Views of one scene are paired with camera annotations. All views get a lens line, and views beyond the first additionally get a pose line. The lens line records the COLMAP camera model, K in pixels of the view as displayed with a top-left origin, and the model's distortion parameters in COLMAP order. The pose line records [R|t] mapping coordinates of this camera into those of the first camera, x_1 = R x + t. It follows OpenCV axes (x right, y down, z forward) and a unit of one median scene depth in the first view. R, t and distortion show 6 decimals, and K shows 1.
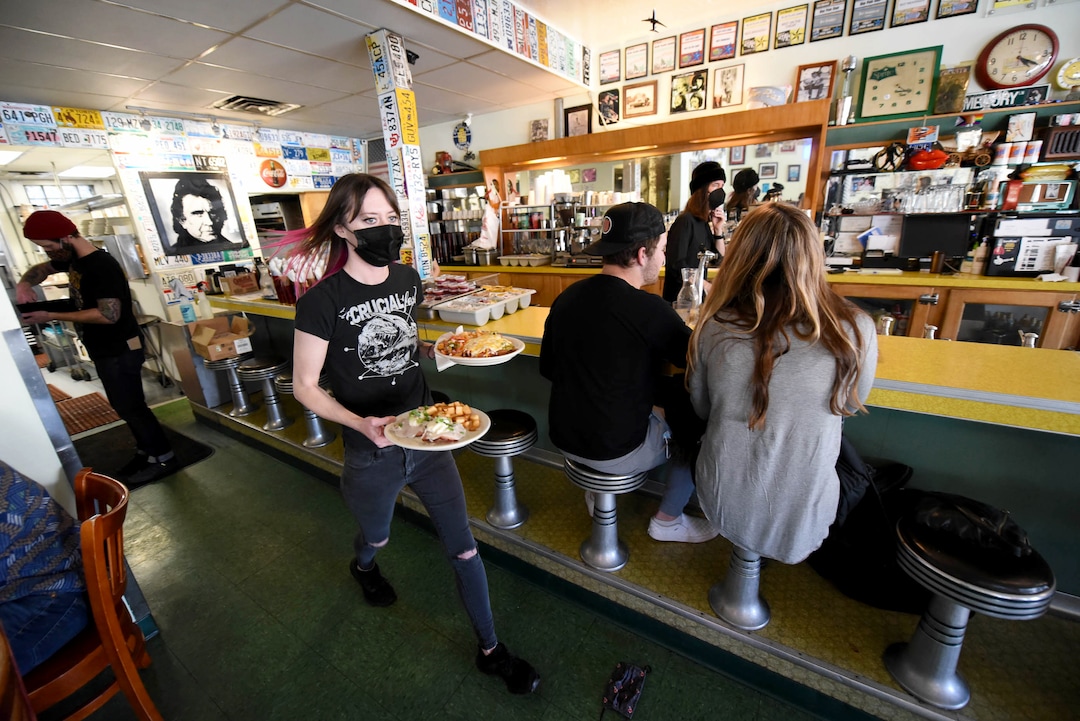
lens RADIAL K [[427.6, 0, 540.0], [0, 427.6, 360.5], [0, 0, 1]] dist [-0.019061, -0.000423]
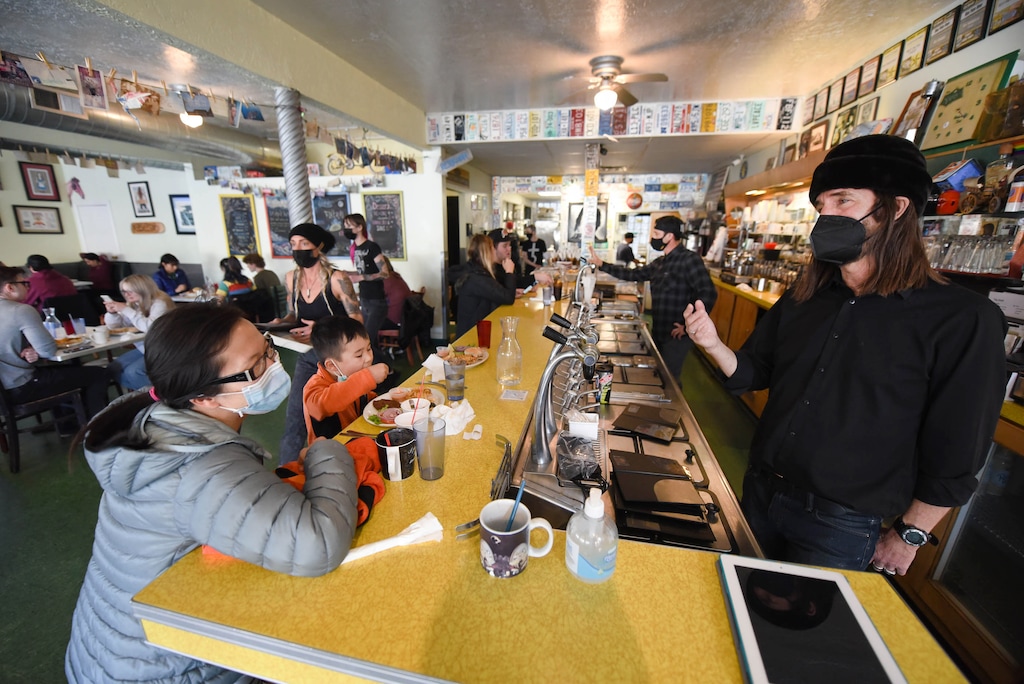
lens RADIAL K [[405.5, 0, 512.0], [0, 405.5, 342.0], [0, 0, 1]] dist [-0.019061, -0.000423]
pose [[0.353770, 0.302788, -0.884967, 1.041035], [-0.330175, 0.925668, 0.184725, -0.083058], [0.875118, 0.226844, 0.427447, 0.029883]]
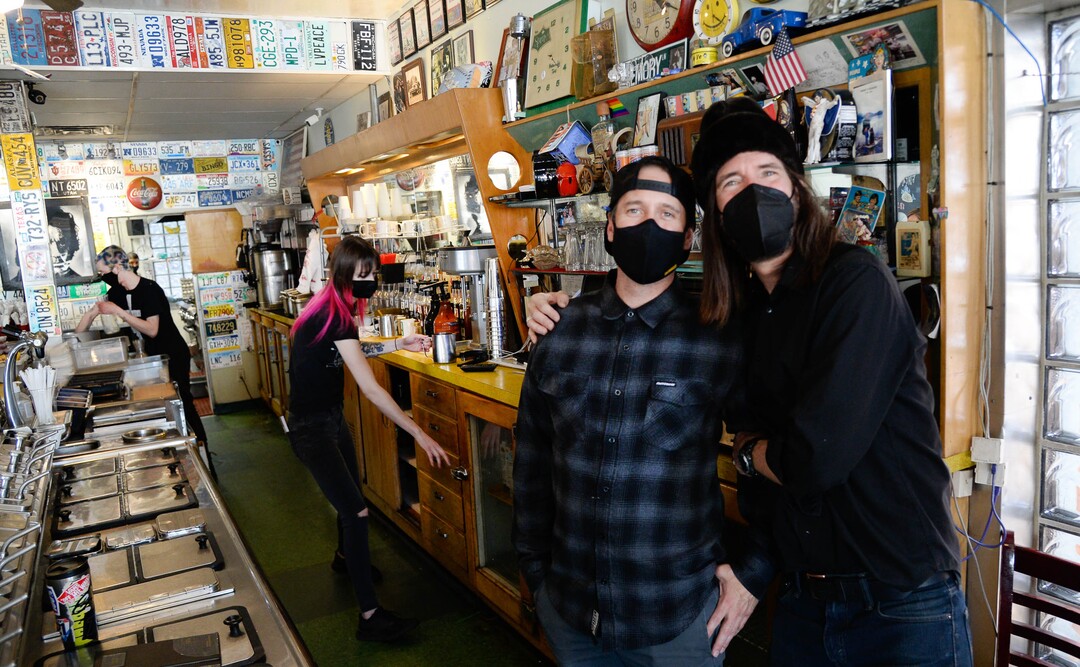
lens RADIAL K [[817.1, 0, 570.4], [0, 817.1, 345.6], [0, 0, 1]] dist [-0.102863, 0.063247]
pose [[0.889207, 0.064721, -0.452904, 1.087093], [-0.132949, 0.983778, -0.120439, -0.105289], [0.437762, 0.167308, 0.883387, 0.075004]]
